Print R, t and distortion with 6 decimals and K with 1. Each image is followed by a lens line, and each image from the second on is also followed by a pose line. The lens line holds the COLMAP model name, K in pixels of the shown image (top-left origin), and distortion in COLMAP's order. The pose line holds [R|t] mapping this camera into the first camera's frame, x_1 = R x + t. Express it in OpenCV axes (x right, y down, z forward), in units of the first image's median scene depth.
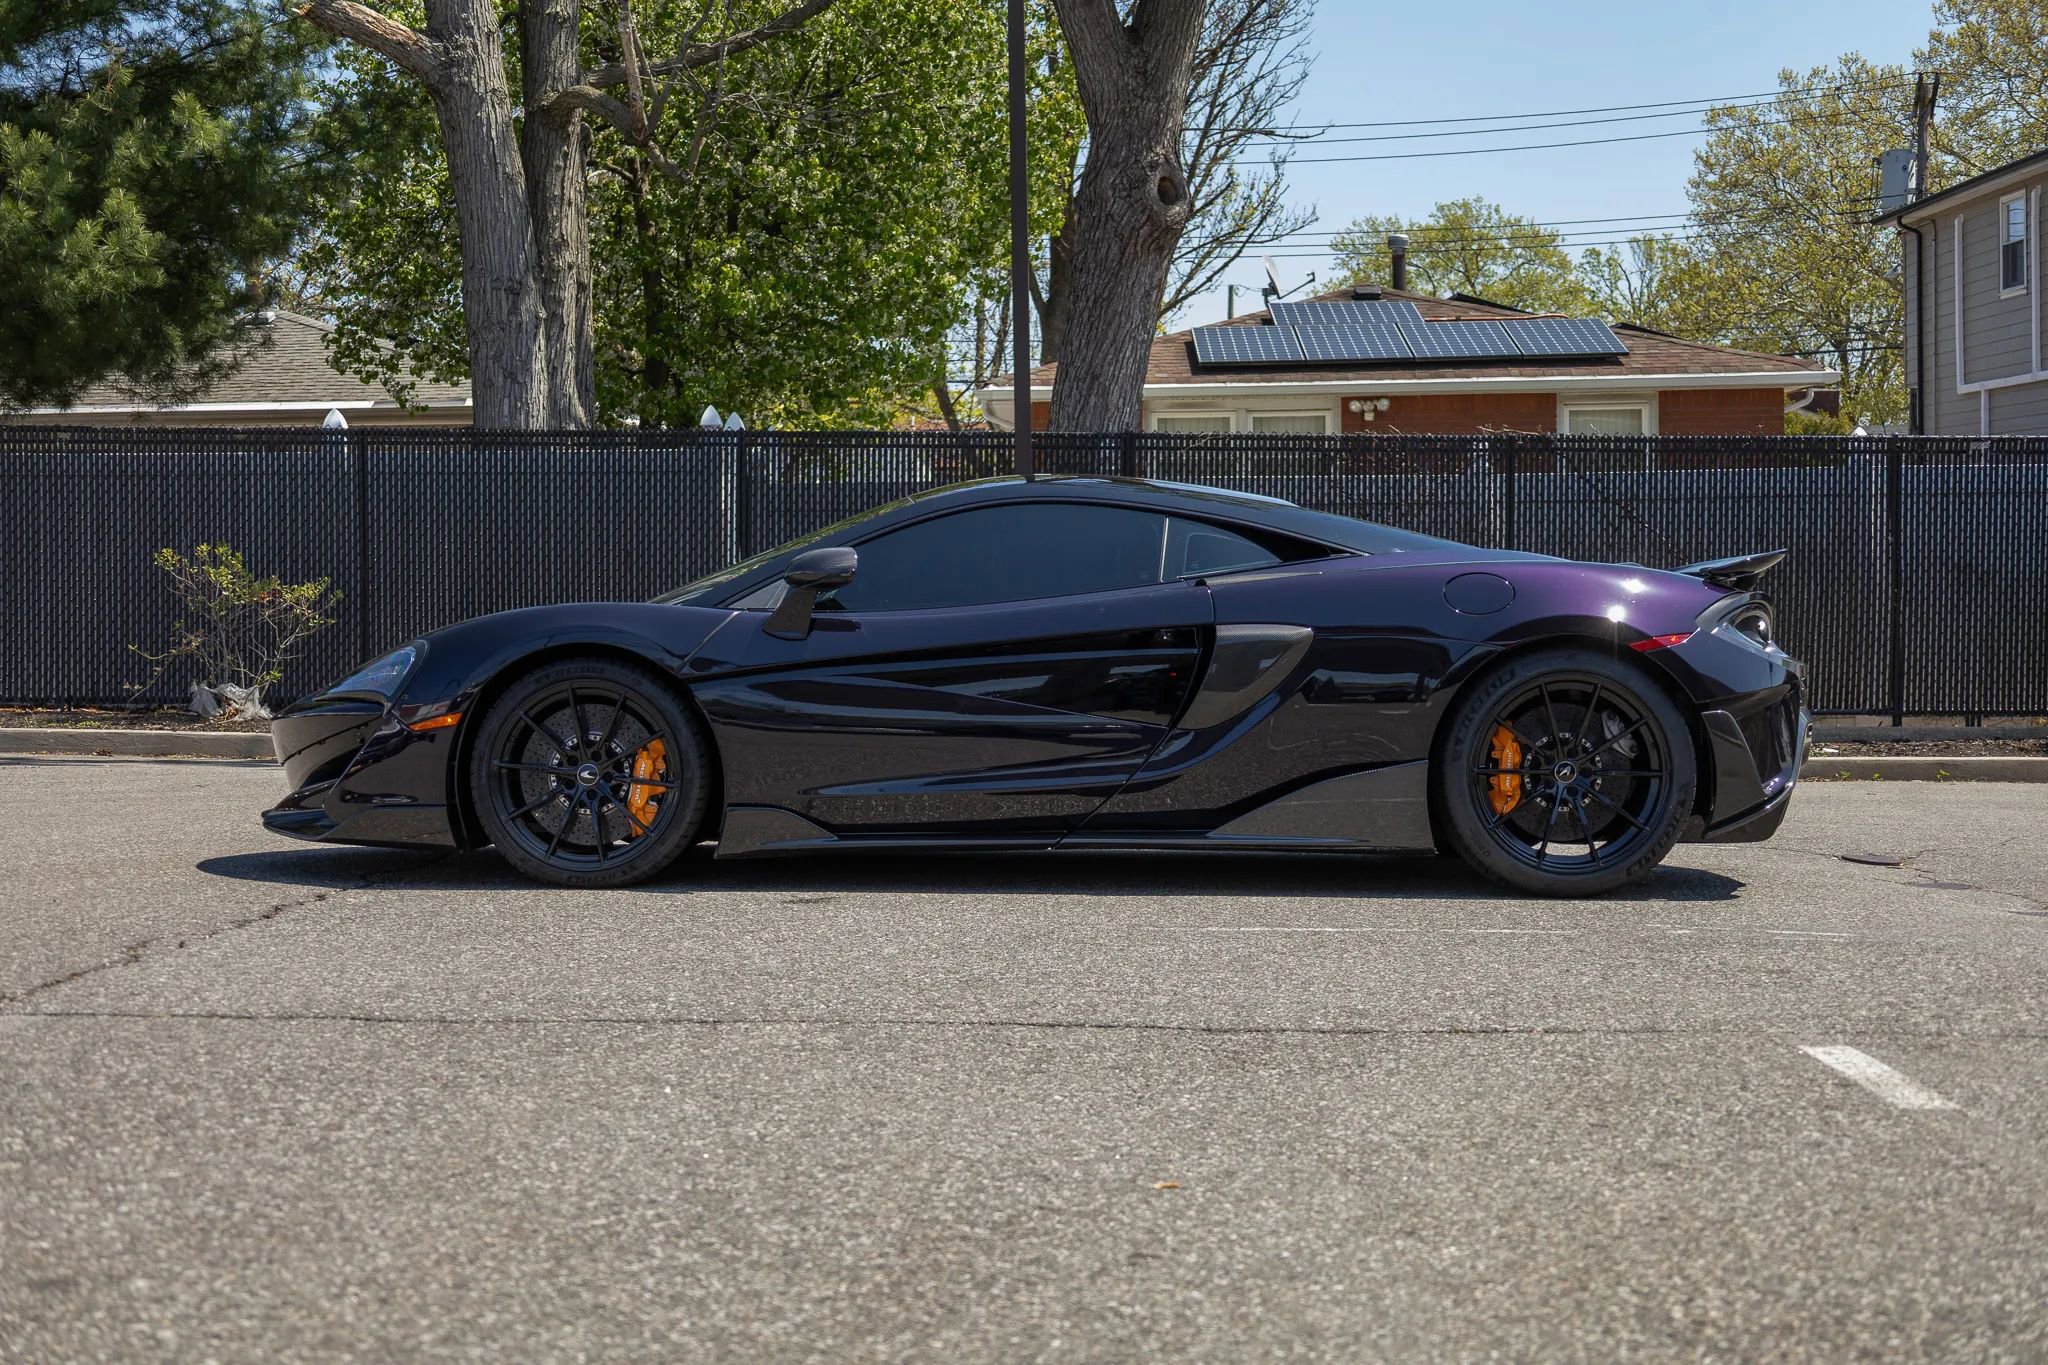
lens RADIAL K [[3136.9, 0, 992.8], [0, 3136.9, 678.9], [0, 0, 1]] dist [-0.019854, -0.106428]
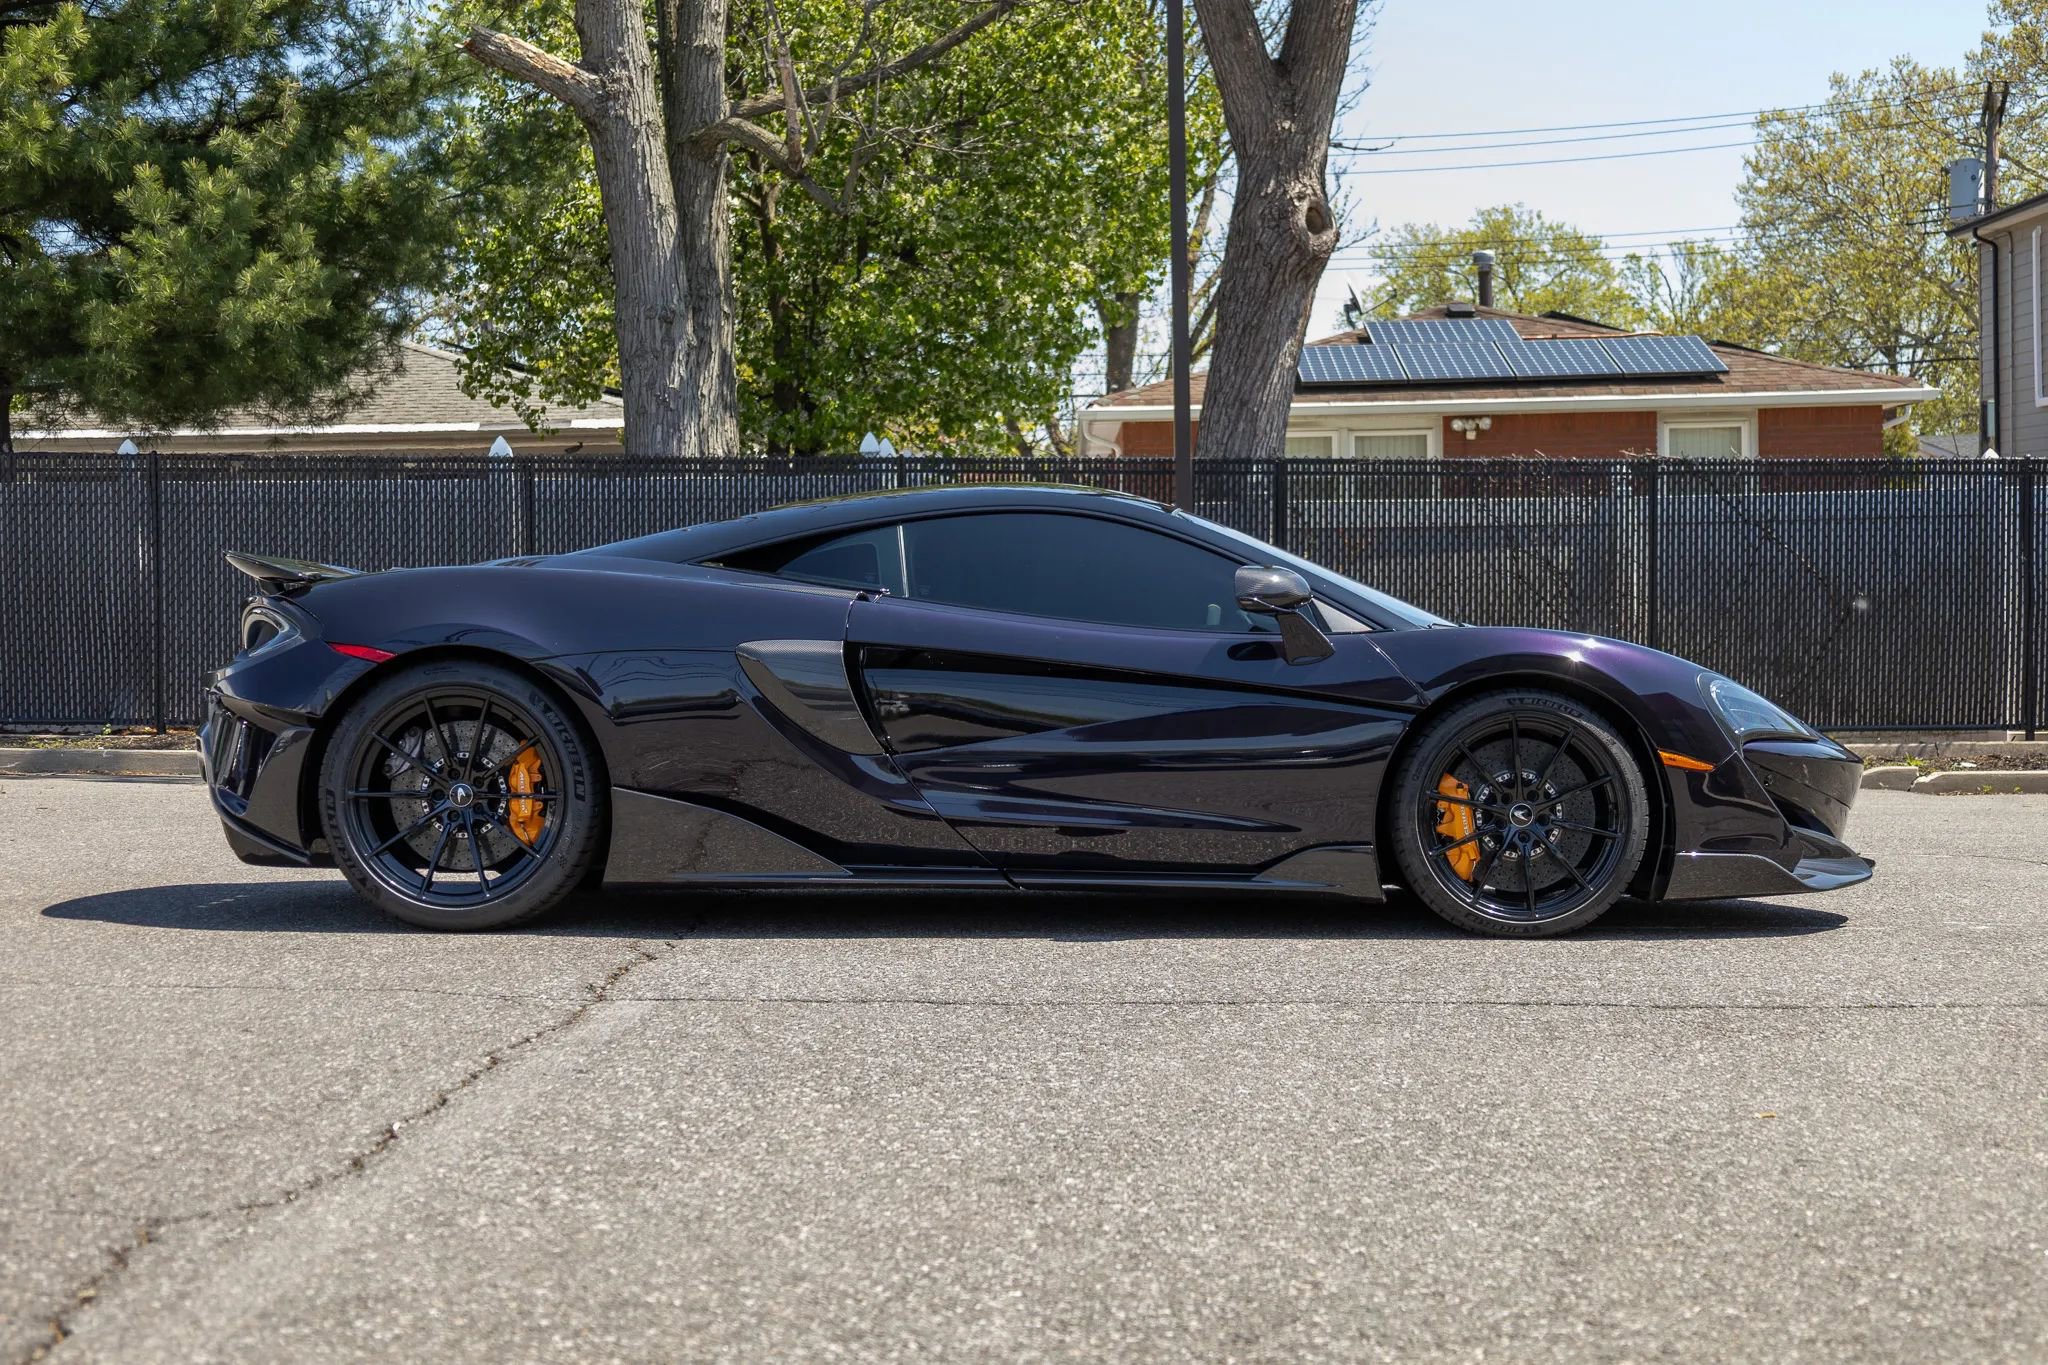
lens RADIAL K [[3241.6, 0, 1024.0], [0, 3241.6, 682.5], [0, 0, 1]] dist [-0.028322, 0.024644]
pose [[0.999948, -0.004148, 0.009351, -0.046209], [0.004183, 0.999984, -0.003734, -0.001377], [-0.009336, 0.003773, 0.999949, -0.052082]]
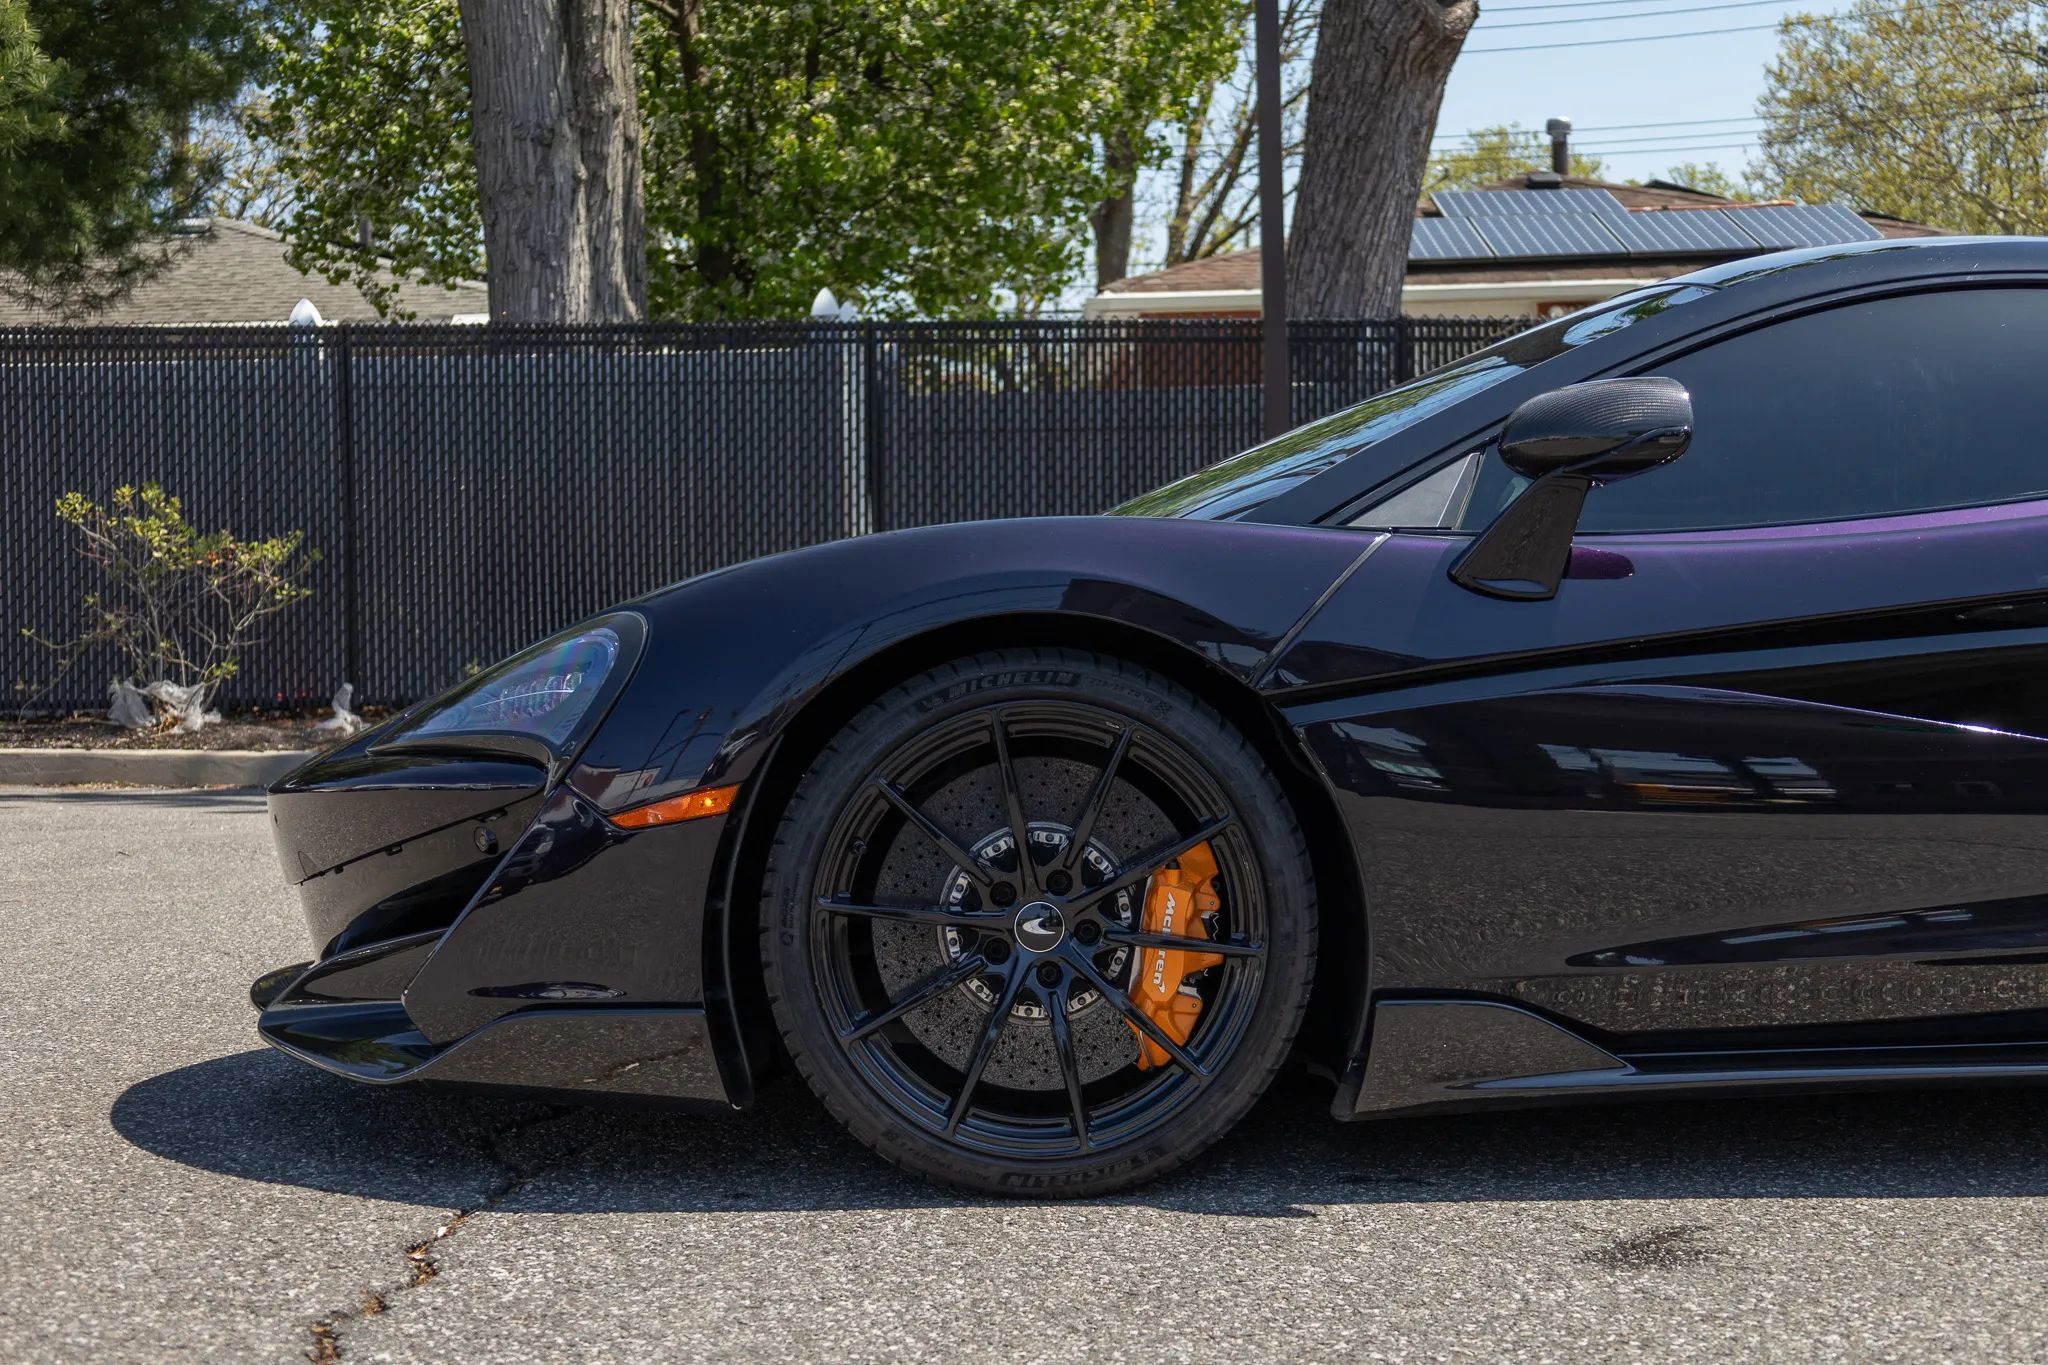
lens RADIAL K [[3241.6, 0, 1024.0], [0, 3241.6, 682.5], [0, 0, 1]] dist [-0.028322, 0.024644]
pose [[0.999676, -0.013551, 0.021536, -0.056623], [0.013337, 0.999860, 0.010061, -0.002647], [-0.021670, -0.009770, 0.999717, 0.229343]]
